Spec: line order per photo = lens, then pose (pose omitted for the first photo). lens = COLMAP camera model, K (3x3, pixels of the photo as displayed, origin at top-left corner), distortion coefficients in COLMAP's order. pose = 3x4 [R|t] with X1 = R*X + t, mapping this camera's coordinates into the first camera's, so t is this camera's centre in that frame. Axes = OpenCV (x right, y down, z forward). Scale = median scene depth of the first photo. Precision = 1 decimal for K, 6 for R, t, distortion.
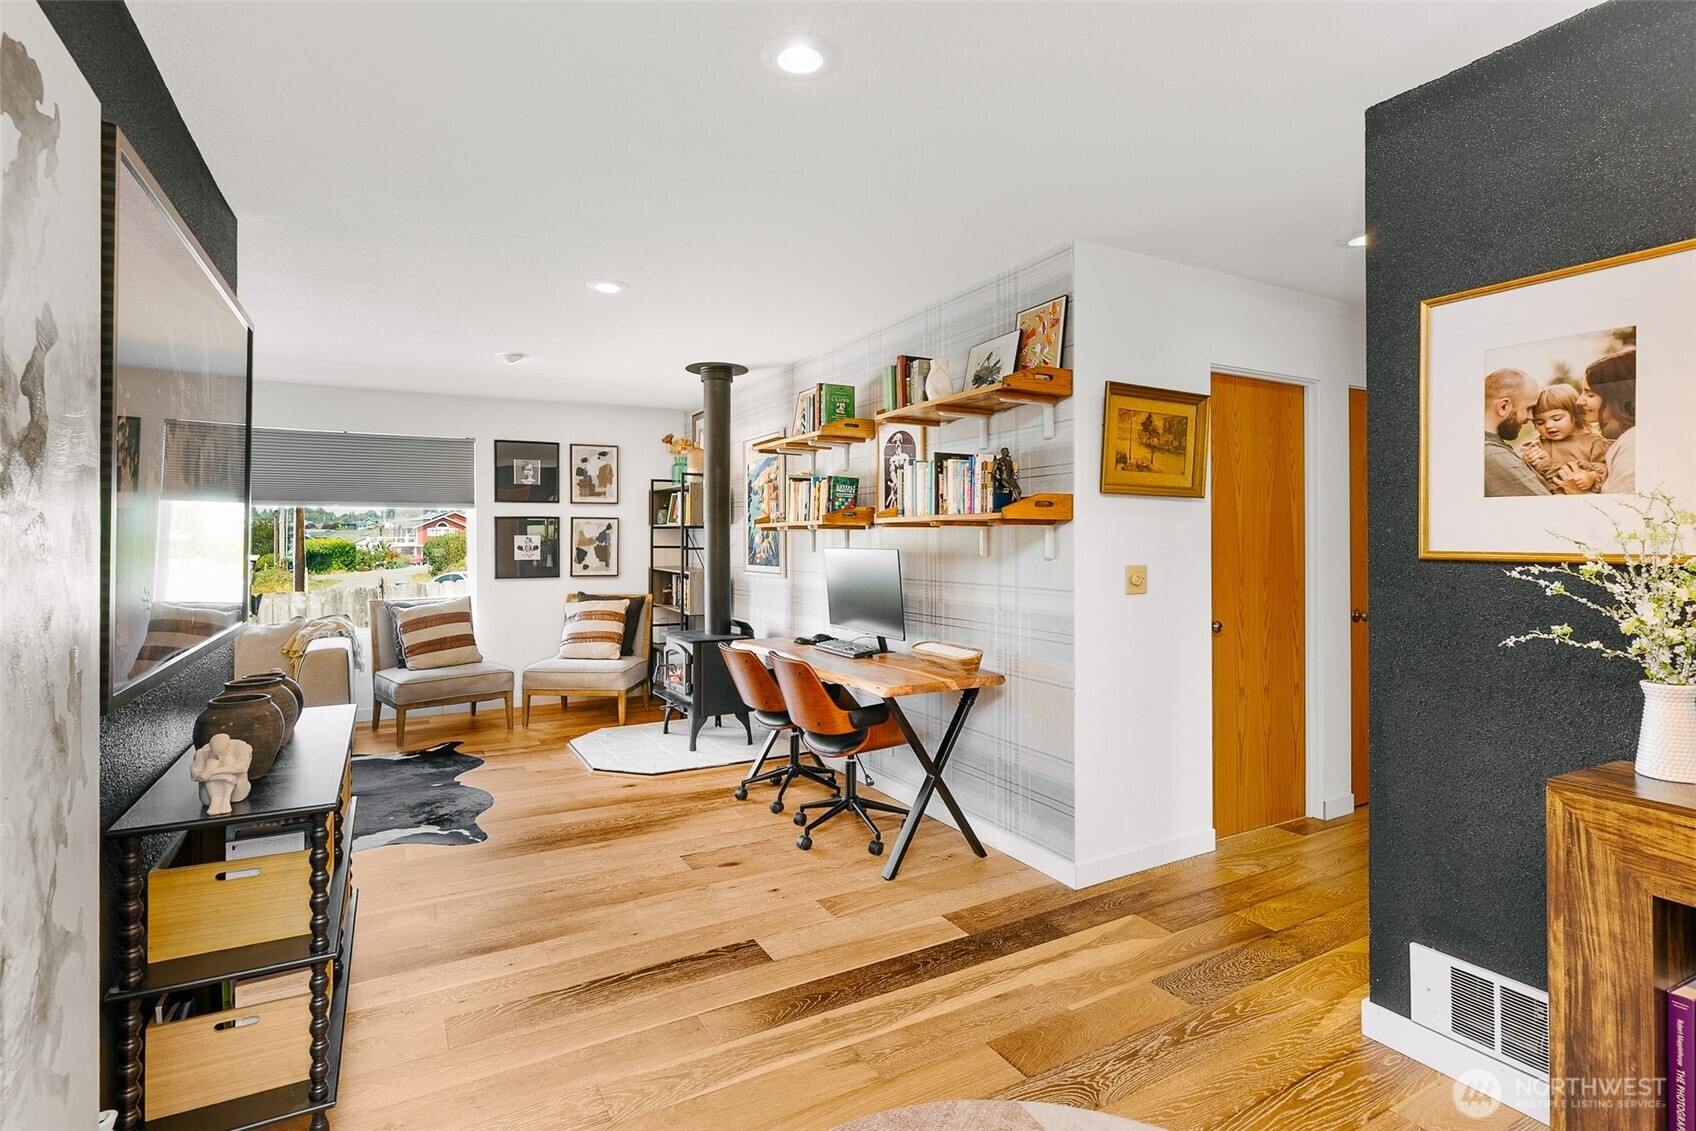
lens RADIAL K [[829.6, 0, 834.1], [0, 829.6, 539.0], [0, 0, 1]] dist [0.000136, 0.000316]
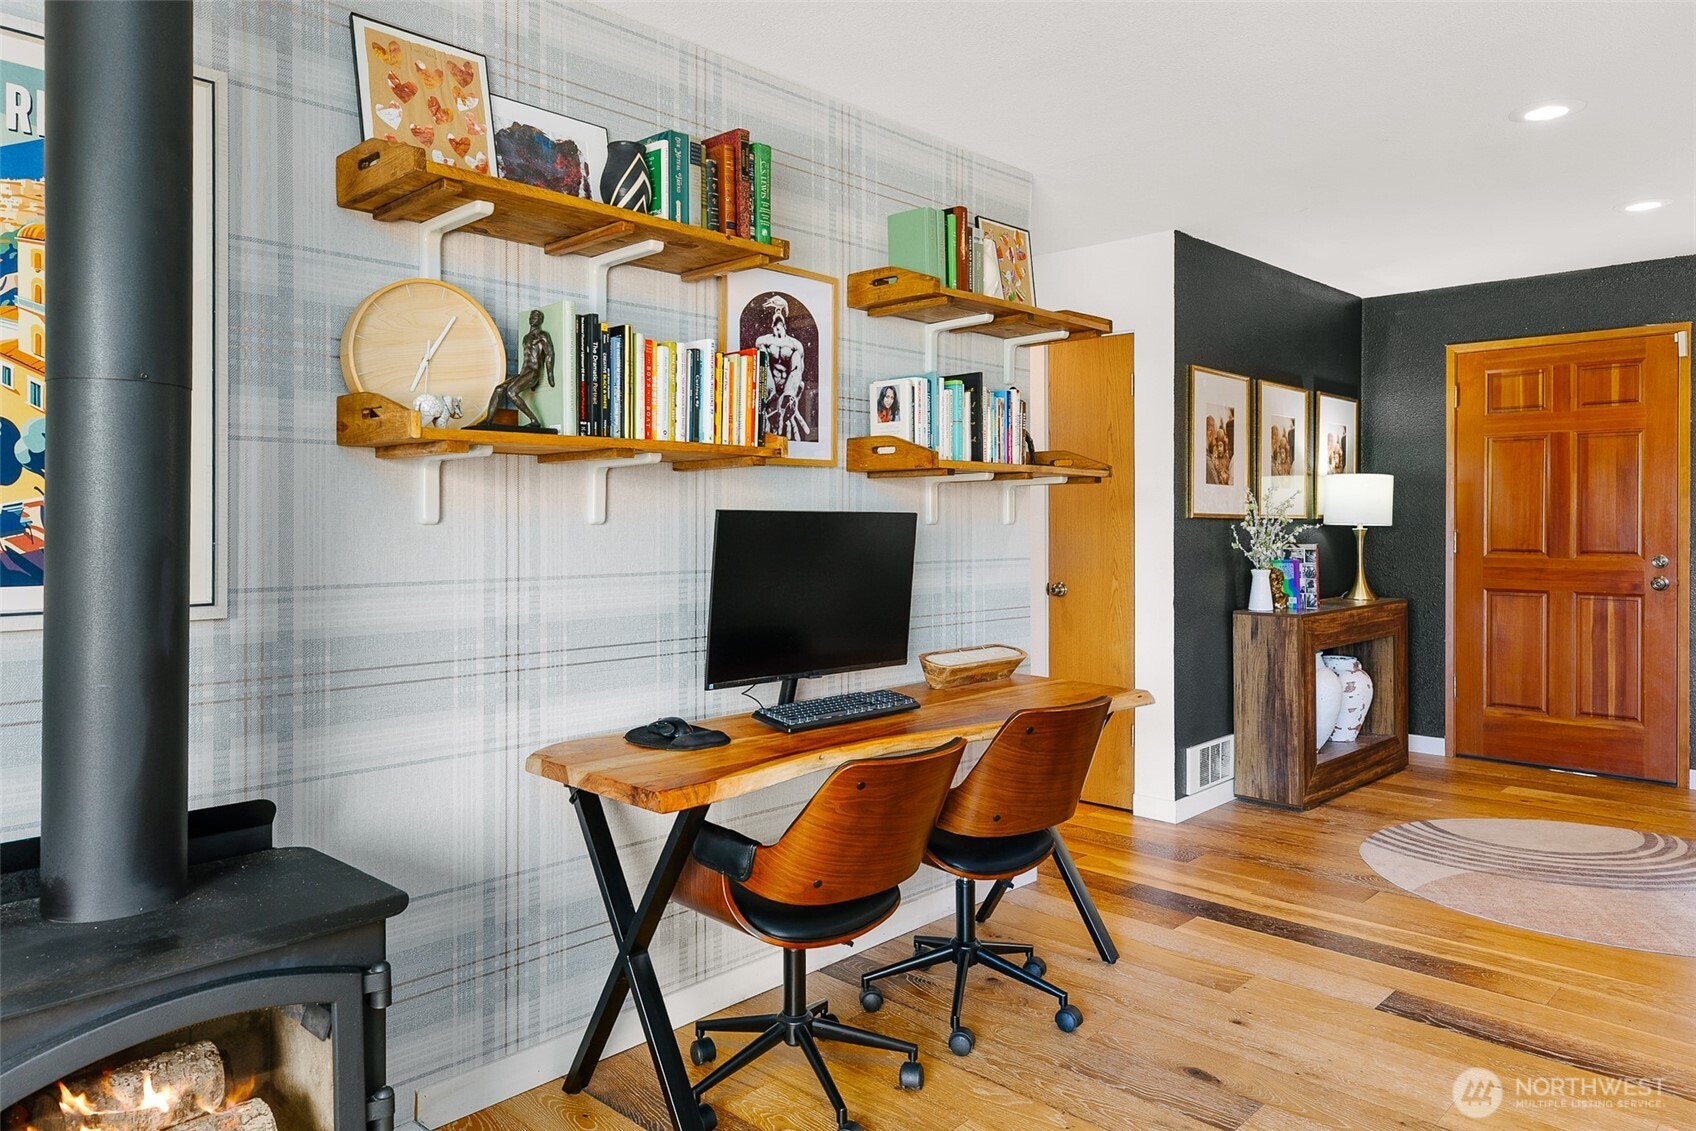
lens RADIAL K [[1133.5, 0, 844.4], [0, 1133.5, 519.9], [0, 0, 1]] dist [0.007042, 0.004625]
pose [[-0.313643, 0.002087, 0.949539, -0.447621], [-0.003497, 0.999988, -0.003353, 0.013380], [-0.949535, -0.004372, -0.313632, 0.848169]]
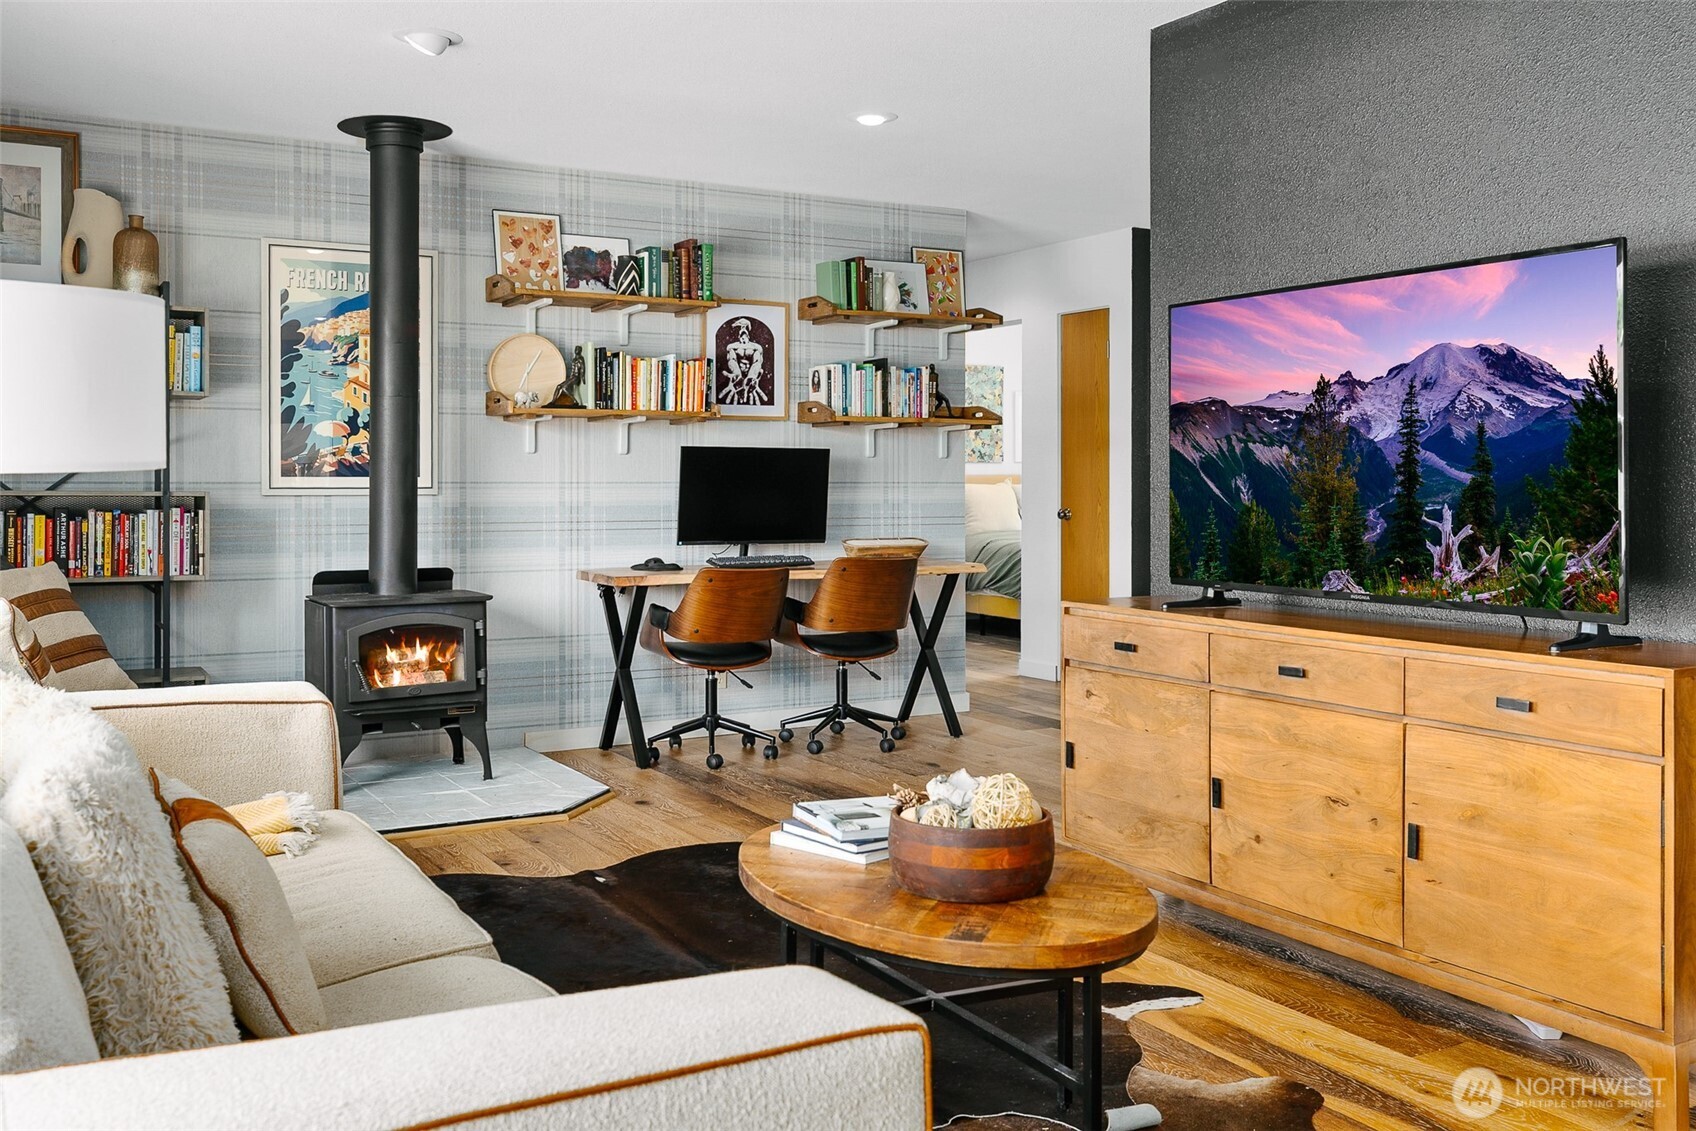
lens RADIAL K [[1535.8, 0, 860.8], [0, 1535.8, 490.7], [0, 0, 1]] dist [-0.017946, 0.001103]
pose [[-0.029158, -0.007176, 0.999549, -1.119903], [-0.005393, 0.999961, 0.007022, 0.031632], [-0.999560, -0.005186, -0.029196, 0.658292]]
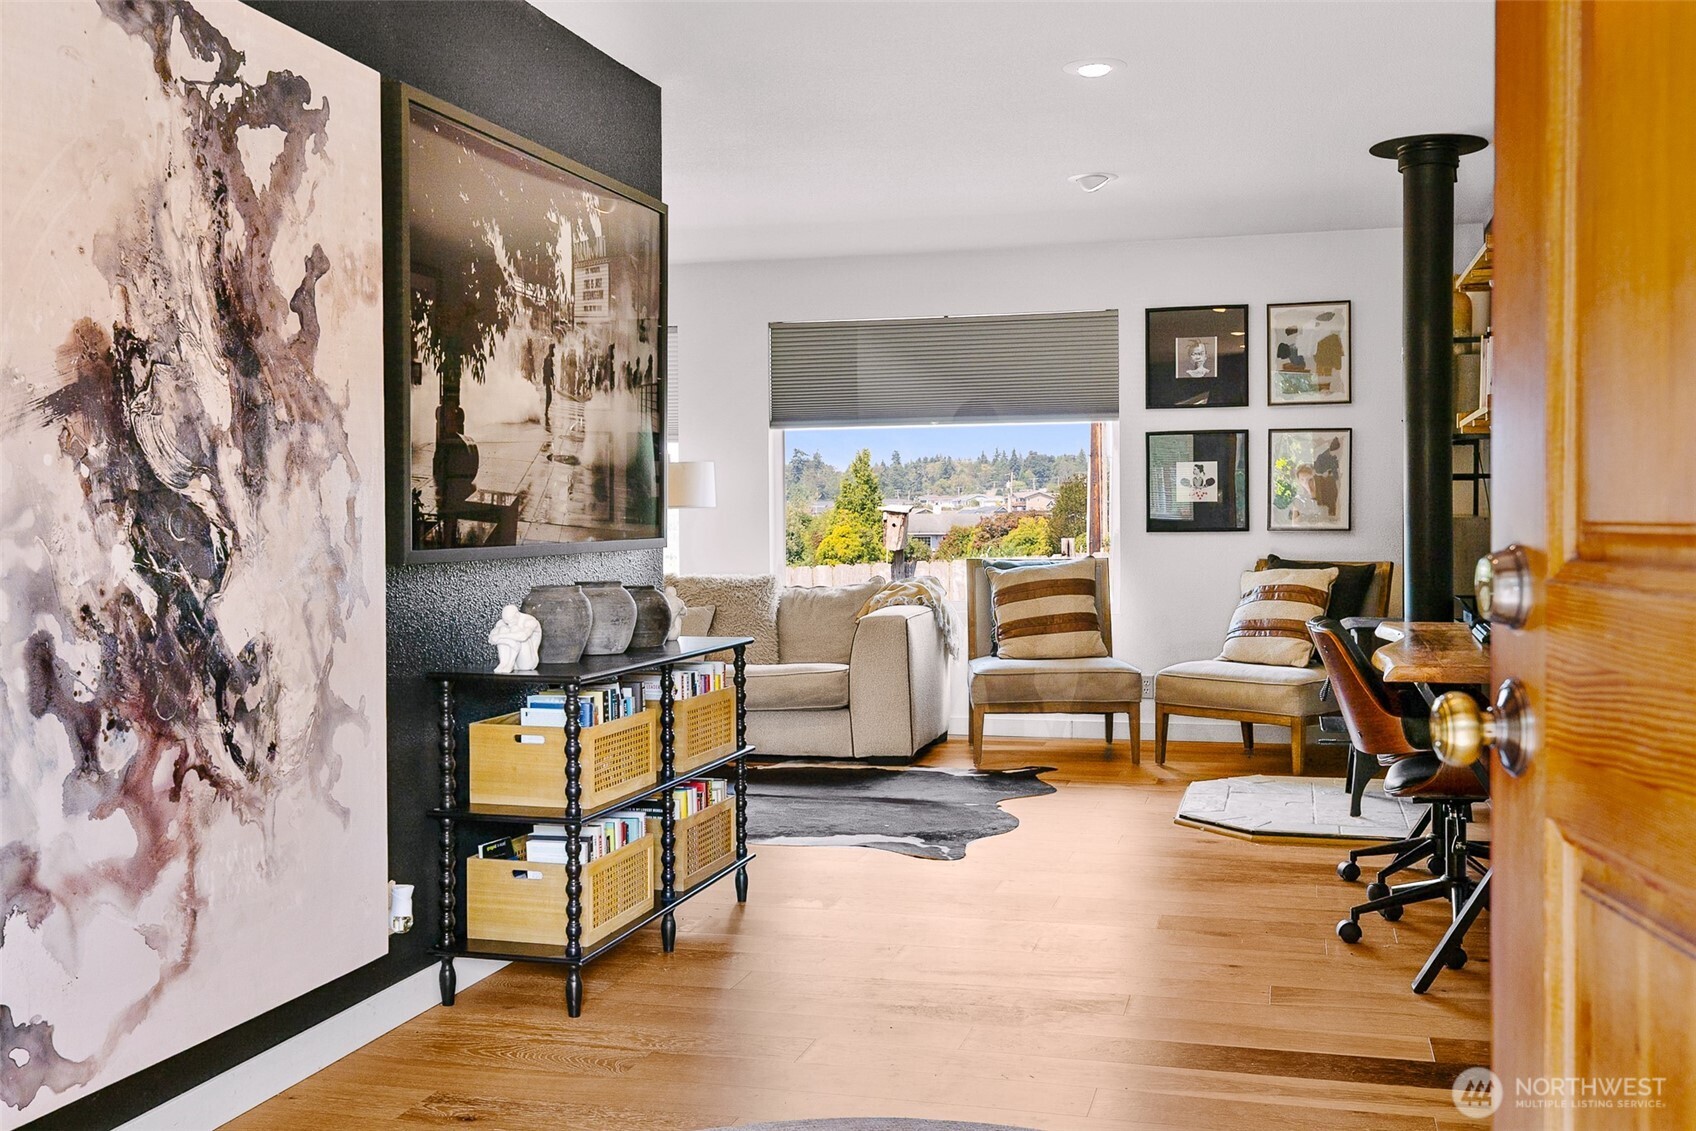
lens RADIAL K [[1679.7, 0, 843.4], [0, 1679.7, 557.1], [0, 0, 1]] dist [0.011741, 0.000000]
pose [[0.734371, 0.016991, -0.678536, 0.315457], [0.004504, 0.999543, 0.029904, 0.031270], [0.678734, -0.025016, 0.733958, -0.094993]]
